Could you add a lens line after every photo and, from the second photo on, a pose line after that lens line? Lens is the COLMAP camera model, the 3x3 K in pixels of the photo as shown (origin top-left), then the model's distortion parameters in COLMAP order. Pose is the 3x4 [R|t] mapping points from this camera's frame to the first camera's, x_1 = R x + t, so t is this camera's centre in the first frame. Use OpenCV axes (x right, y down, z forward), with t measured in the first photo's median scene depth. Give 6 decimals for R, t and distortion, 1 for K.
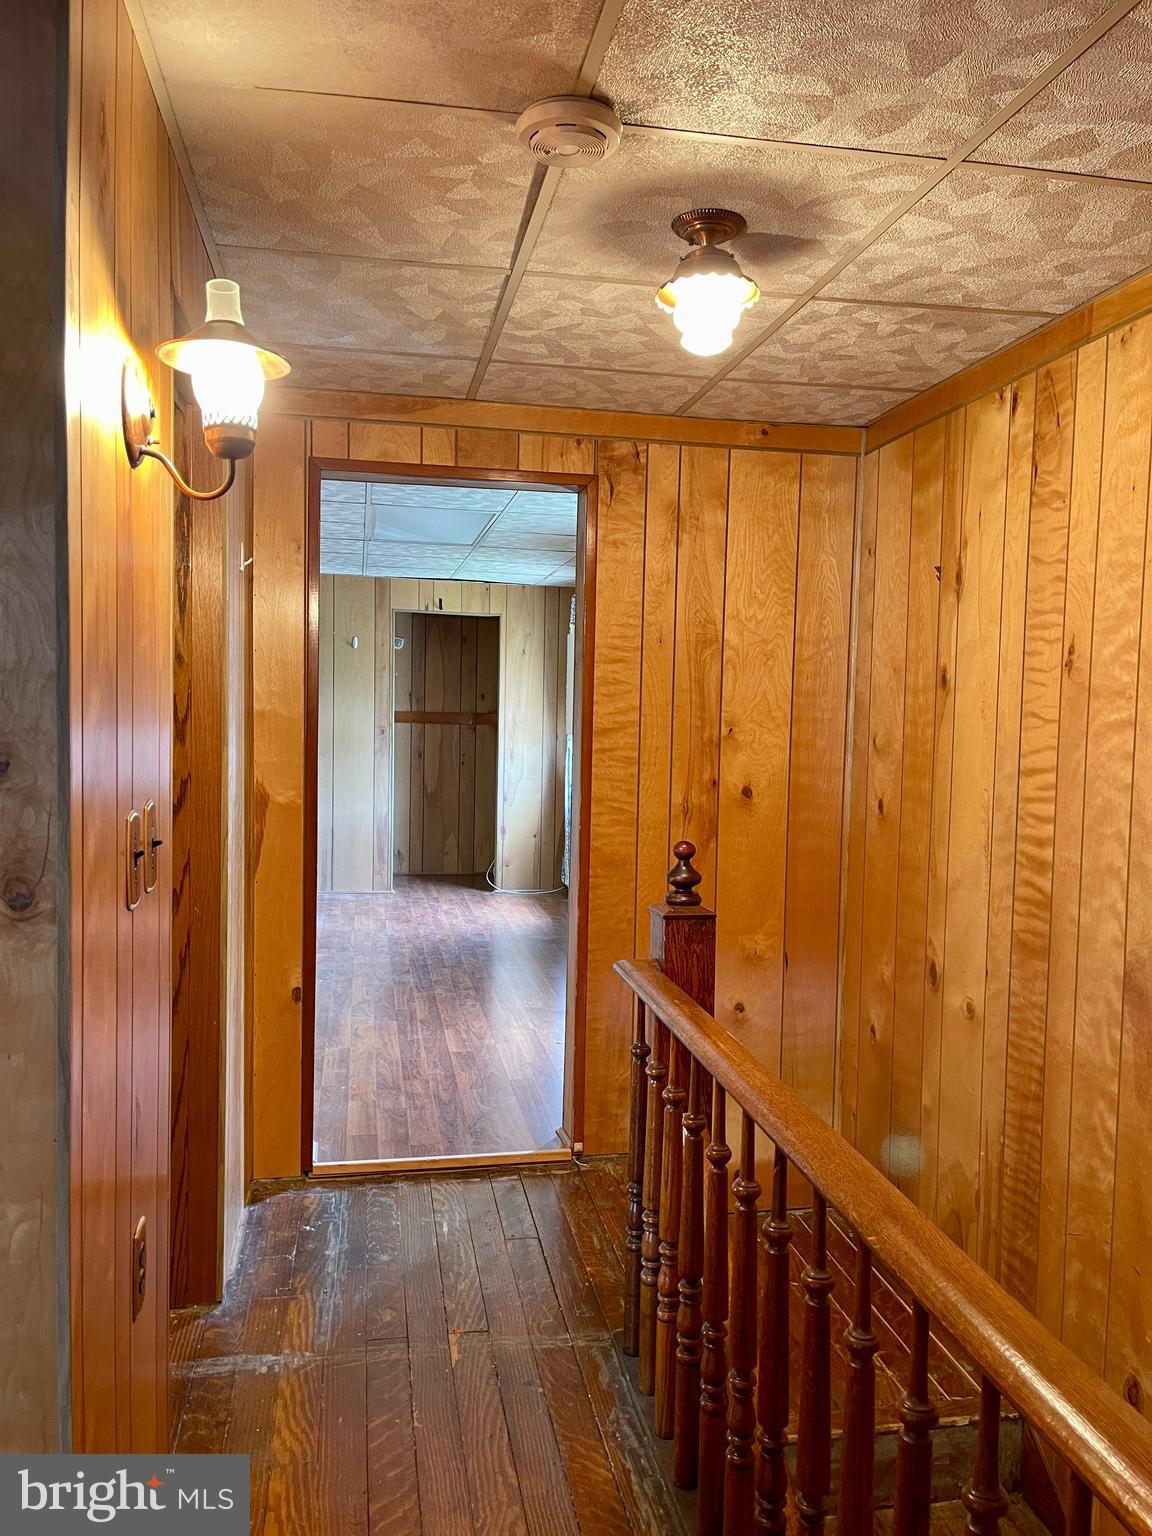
lens RADIAL K [[1158.7, 0, 575.5], [0, 1158.7, 779.2], [0, 0, 1]] dist [0.058947, -0.047782]
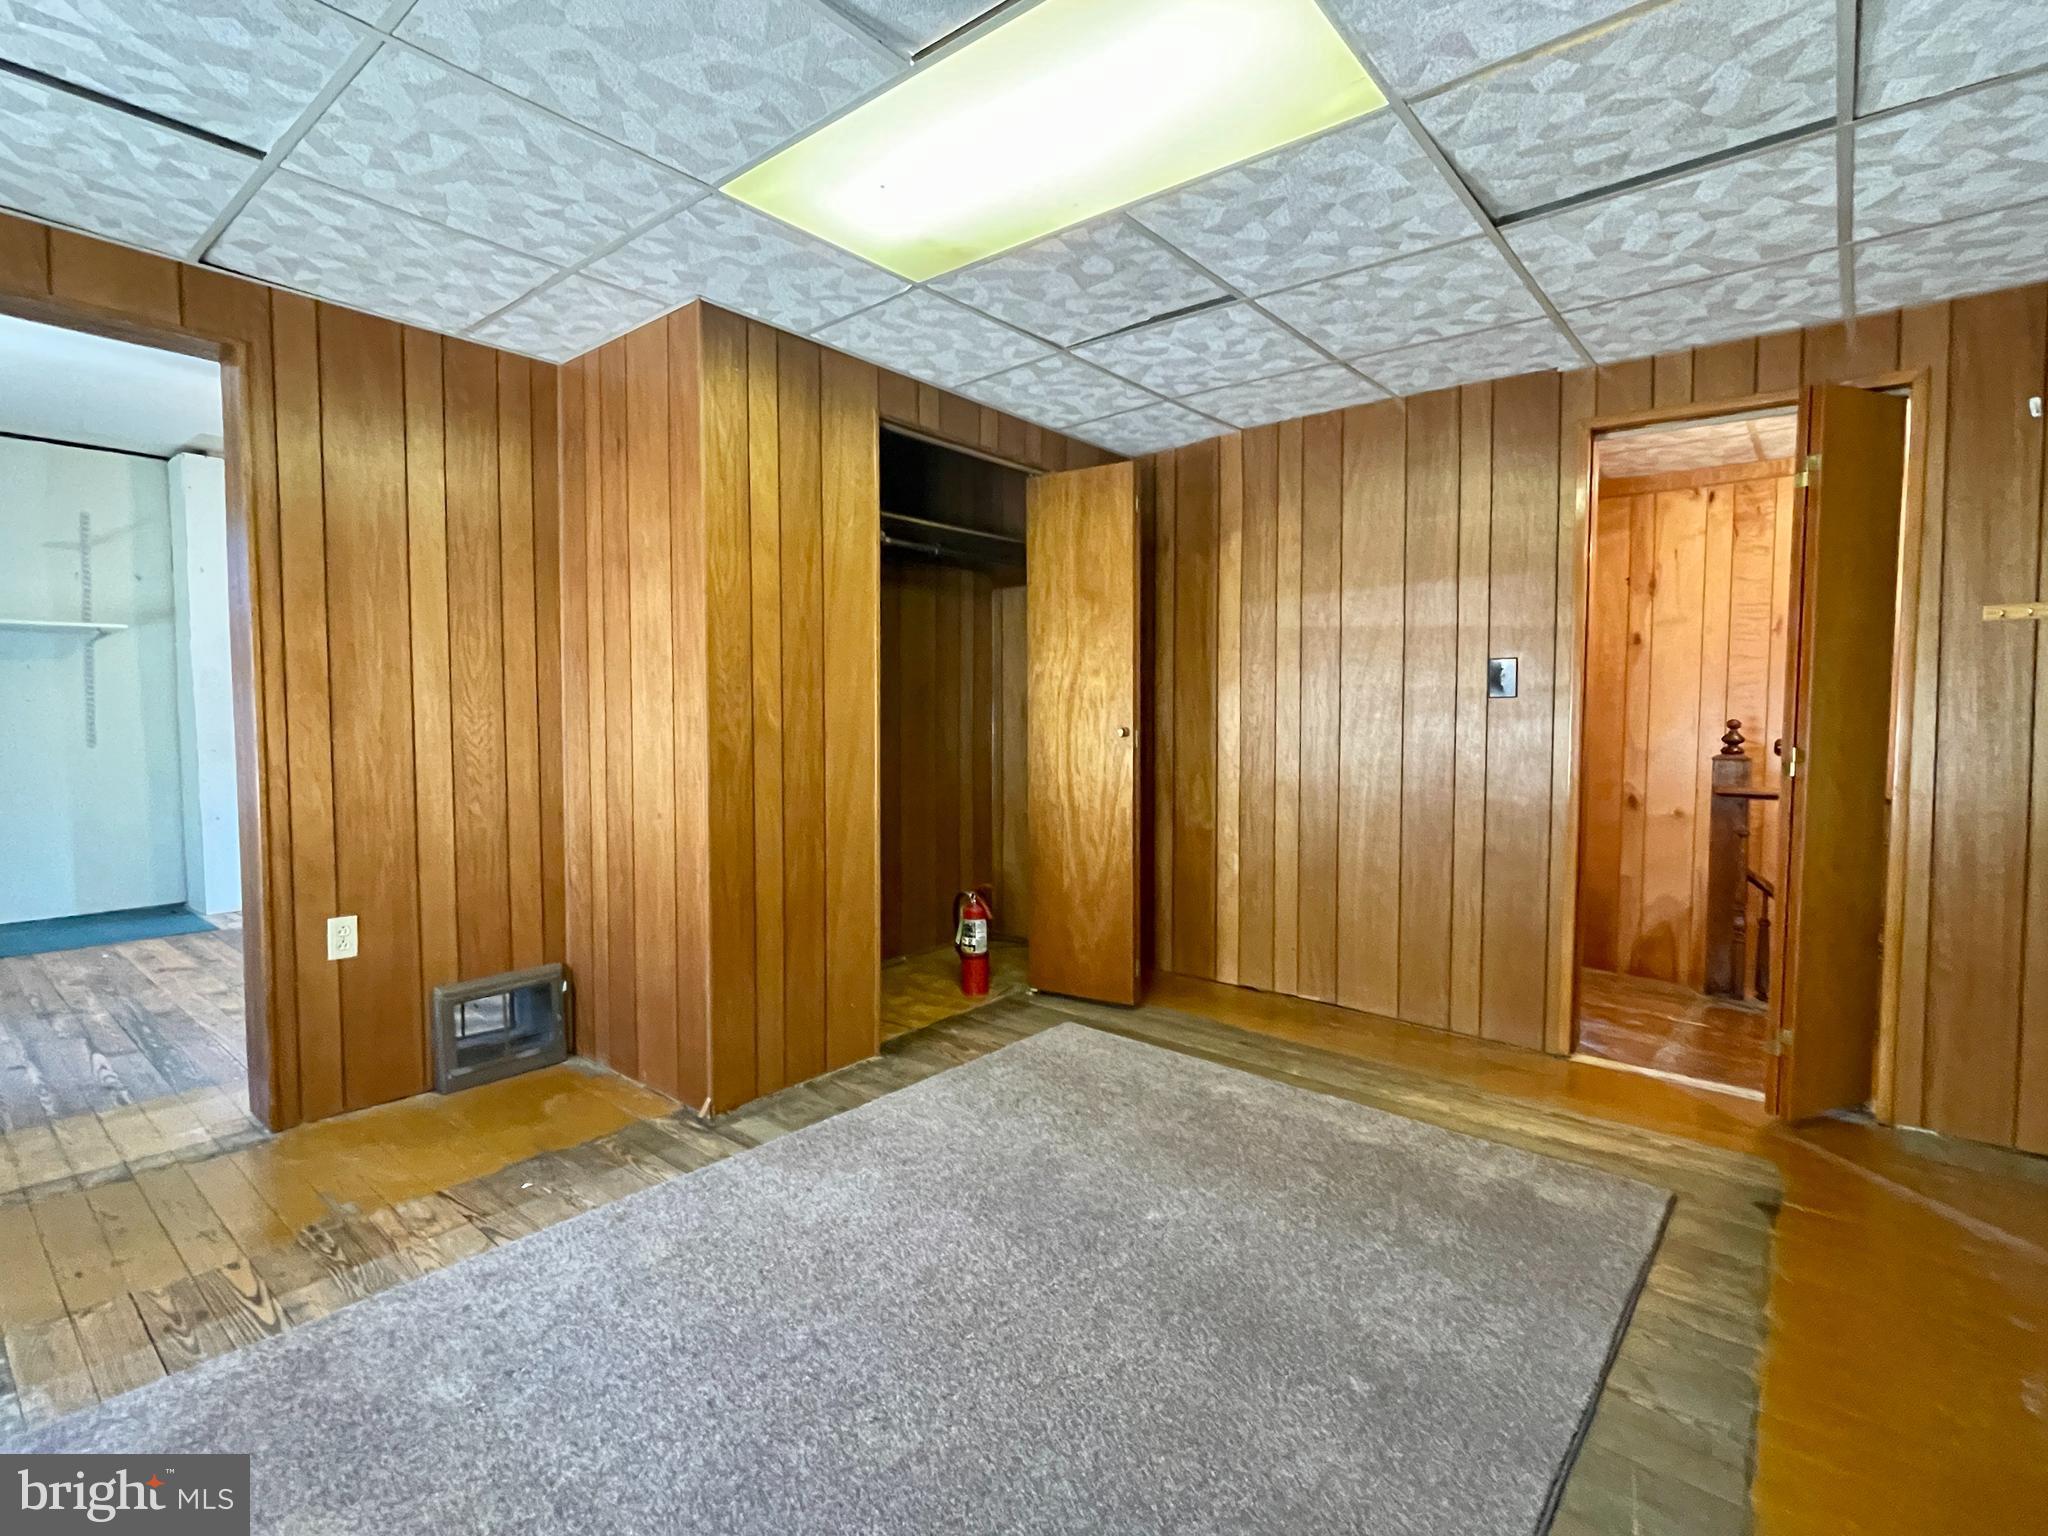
lens RADIAL K [[986.6, 0, 1022.1], [0, 986.6, 763.9], [0, 0, 1]] dist [0.002669, 0.001246]
pose [[0.771241, -0.053730, 0.634271, -0.543998], [0.053329, 0.998382, 0.019728, 0.010526], [-0.634305, 0.018610, 0.772859, 0.157112]]
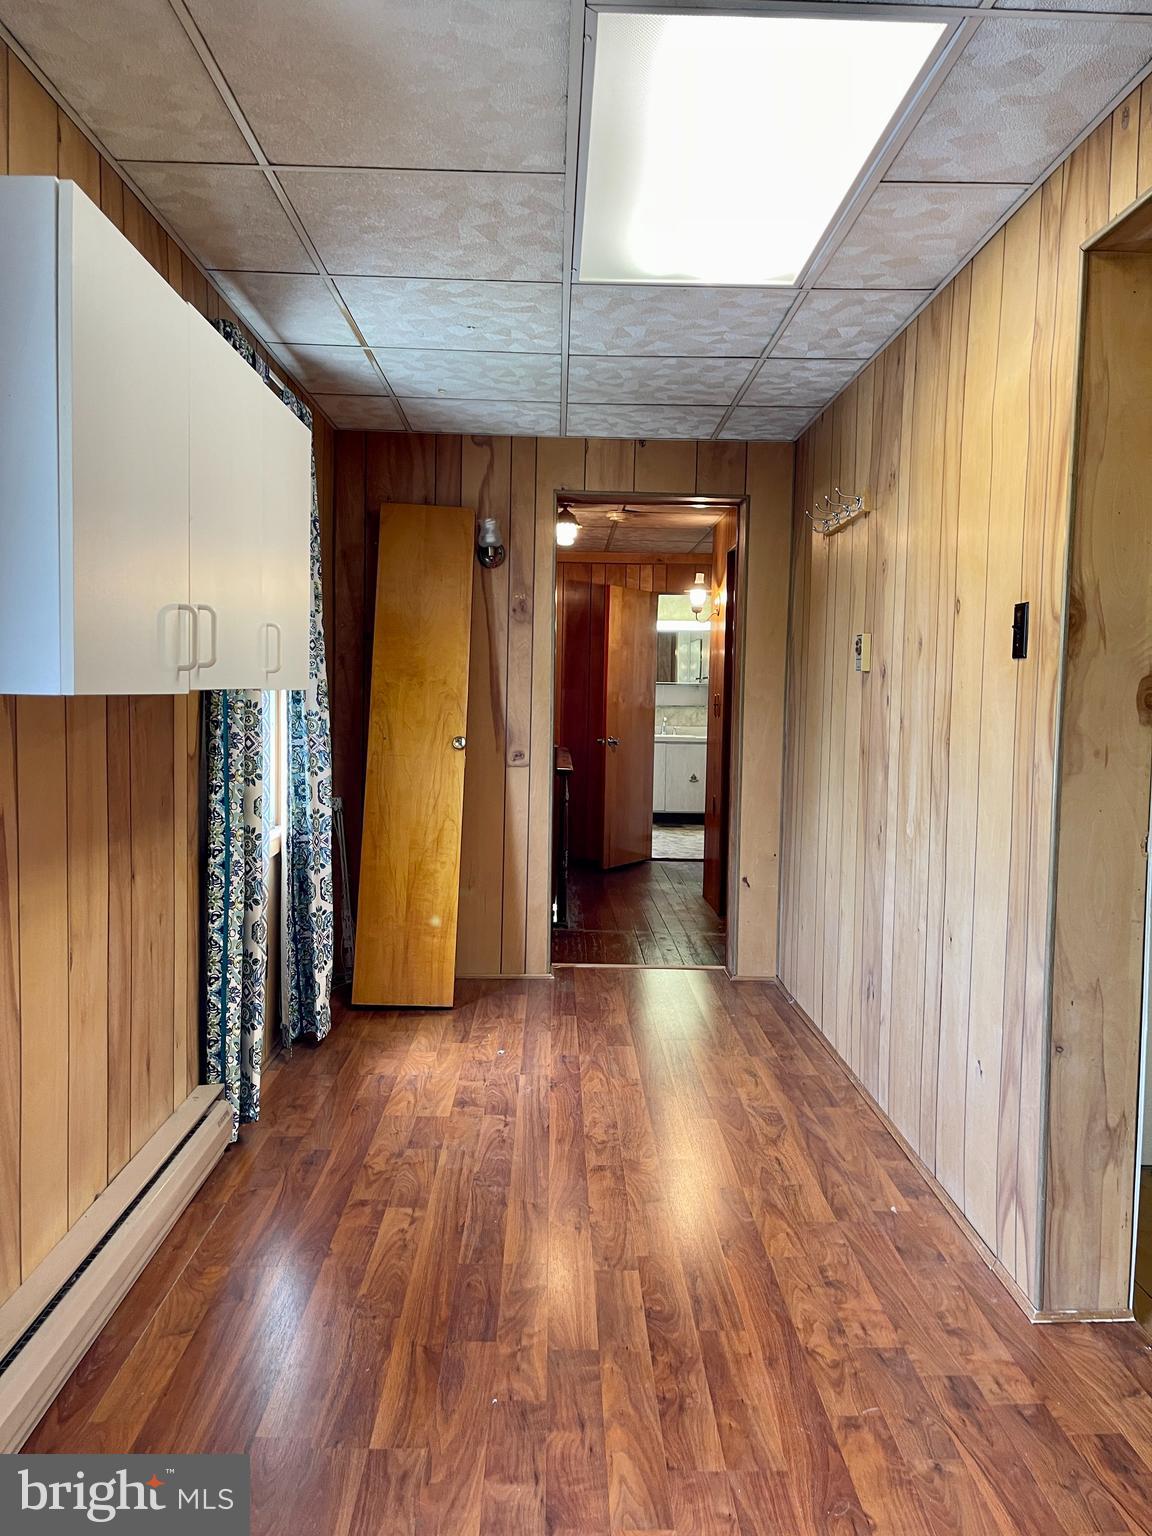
lens RADIAL K [[1158.7, 0, 575.5], [0, 1158.7, 779.2], [0, 0, 1]] dist [0.058947, -0.047782]
pose [[-0.985886, -0.051917, 0.159168, -0.108059], [-0.029396, 0.989614, 0.140712, -0.047818], [-0.164820, 0.134047, -0.977172, 1.021845]]
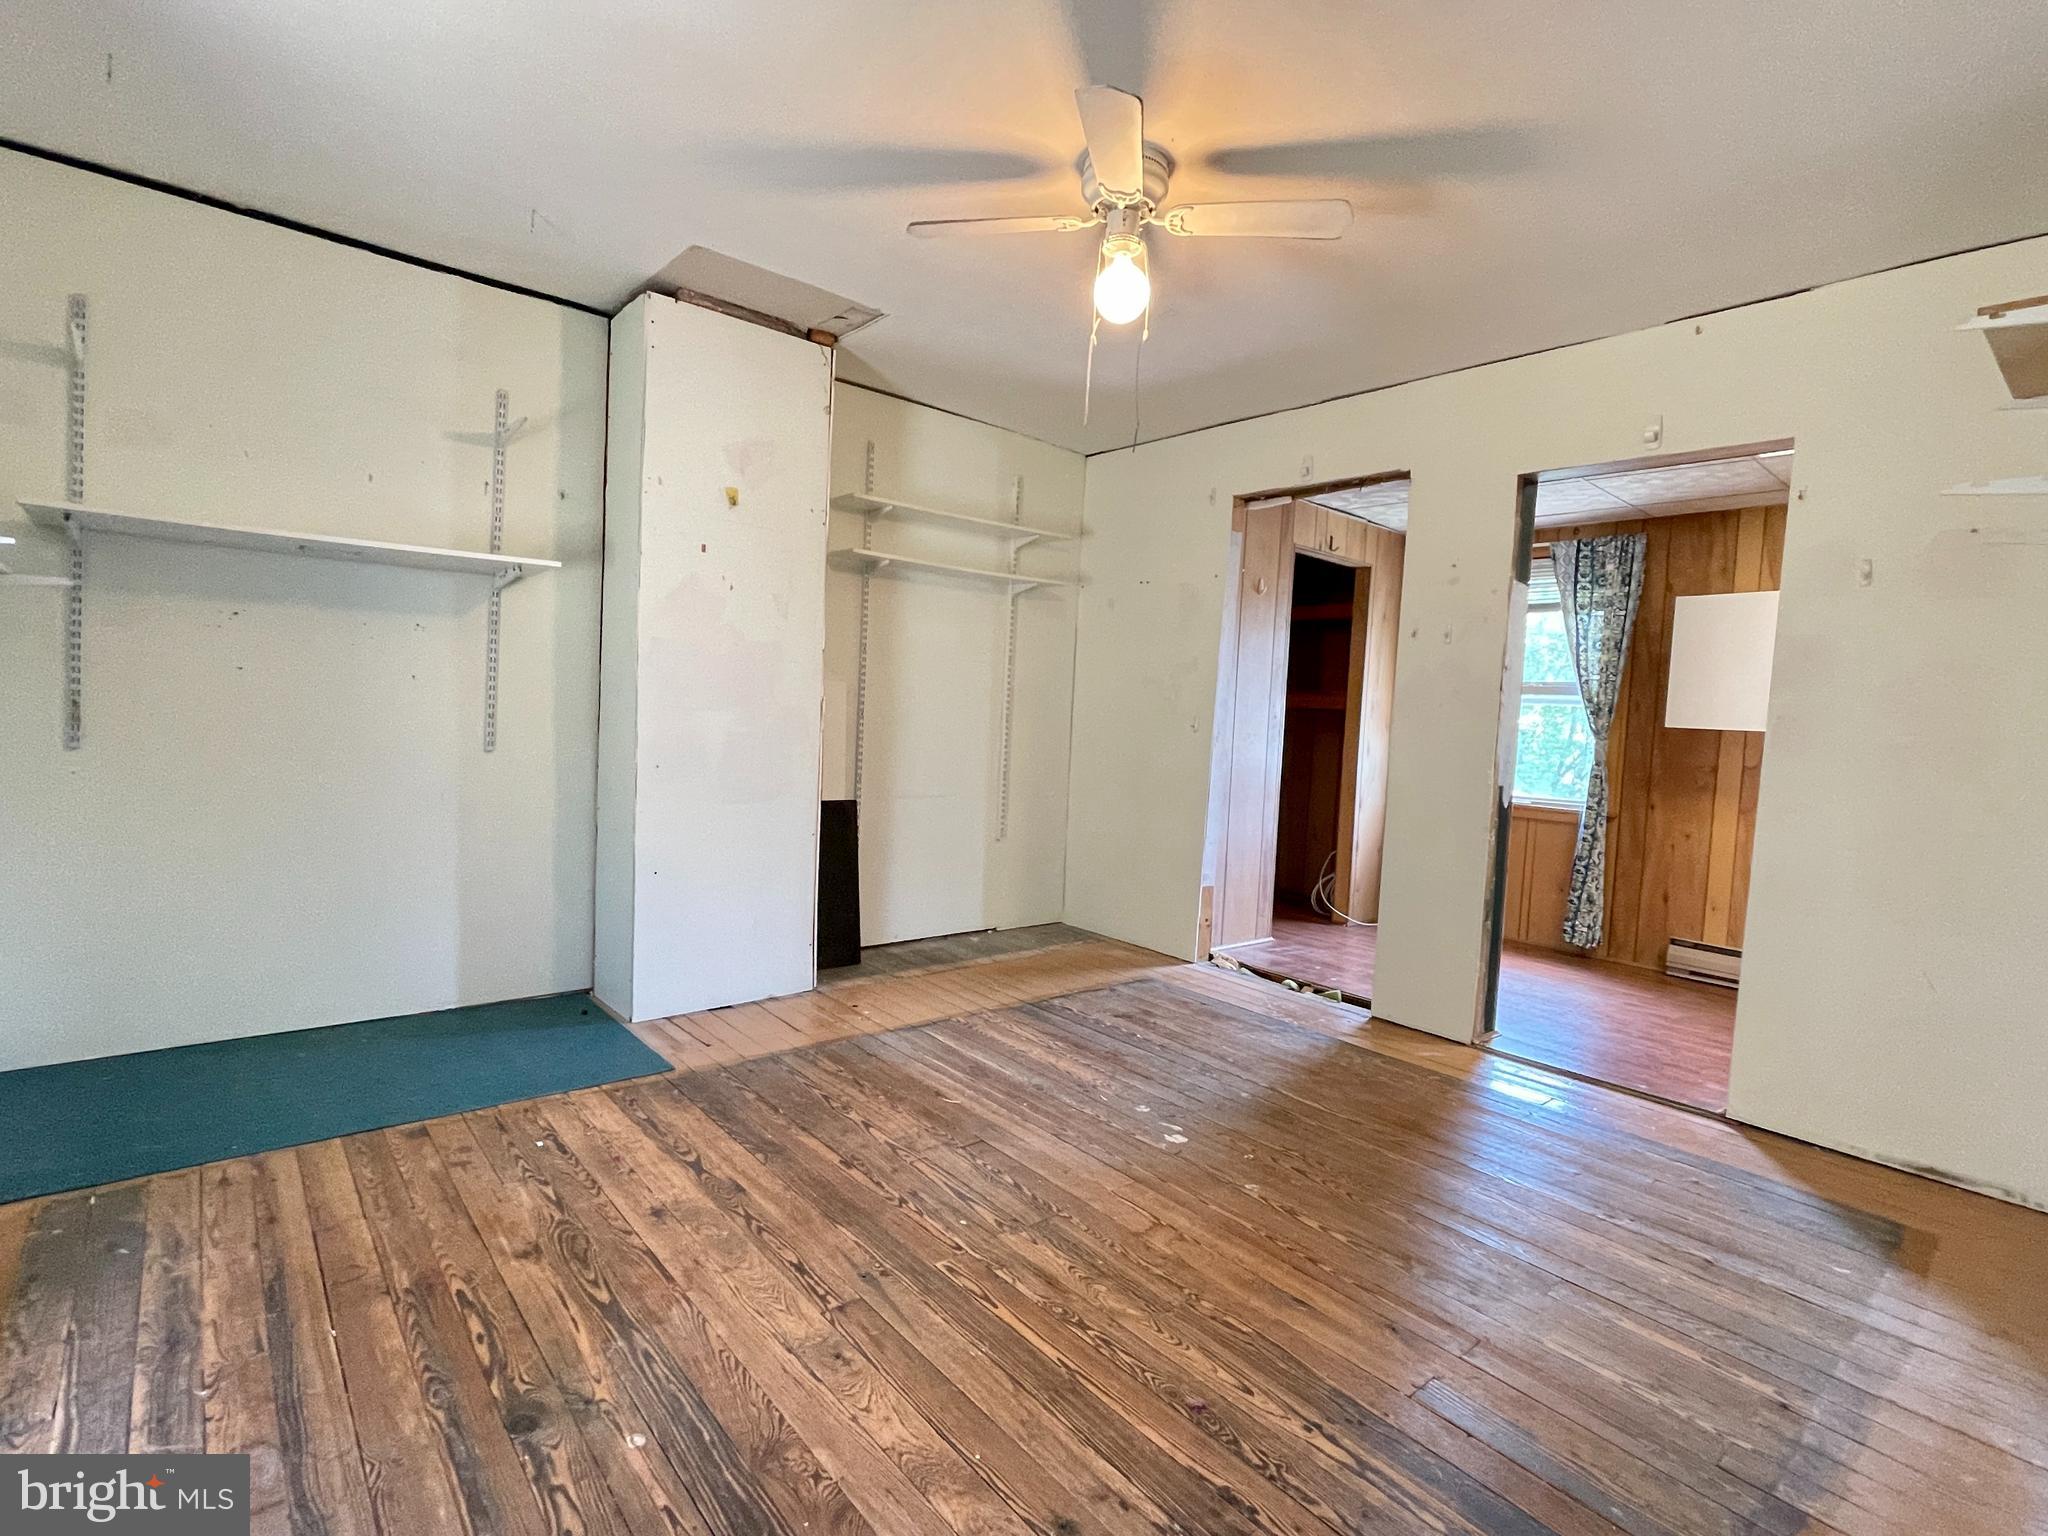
lens RADIAL K [[986.6, 0, 1022.1], [0, 986.6, 763.9], [0, 0, 1]] dist [0.002669, 0.001246]
pose [[0.870468, -0.005054, 0.492198, -0.610415], [-0.001154, 0.999924, 0.012309, -0.019351], [-0.492223, -0.011282, 0.870396, 0.555975]]
